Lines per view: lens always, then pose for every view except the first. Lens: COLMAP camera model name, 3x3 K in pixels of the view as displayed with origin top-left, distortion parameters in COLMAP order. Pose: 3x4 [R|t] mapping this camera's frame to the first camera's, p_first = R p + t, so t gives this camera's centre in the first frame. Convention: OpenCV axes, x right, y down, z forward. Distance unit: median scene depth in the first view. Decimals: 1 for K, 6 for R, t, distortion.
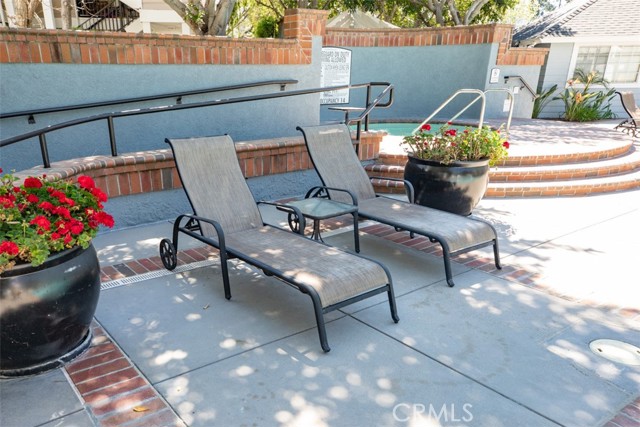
lens RADIAL K [[529.8, 0, 320.0], [0, 529.8, 213.5], [0, 0, 1]] dist [0.010285, 0.004644]
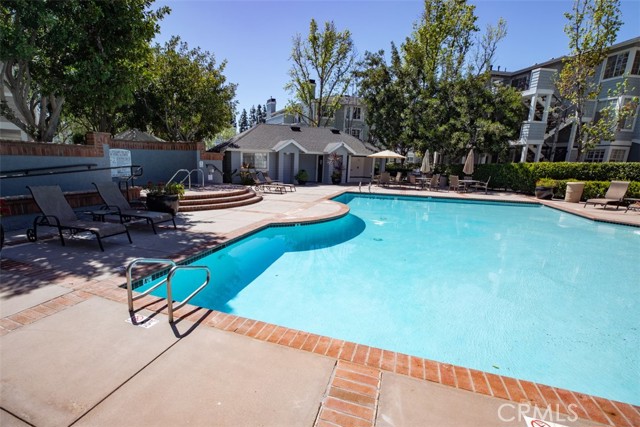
lens RADIAL K [[330.1, 0, 319.4], [0, 330.1, 243.9], [0, 0, 1]] dist [-0.001329, 0.000625]
pose [[0.883840, -0.089885, 0.459073, 0.112249], [0.097771, 0.995187, 0.006617, 0.149262], [-0.457459, 0.039036, 0.888374, -0.589481]]
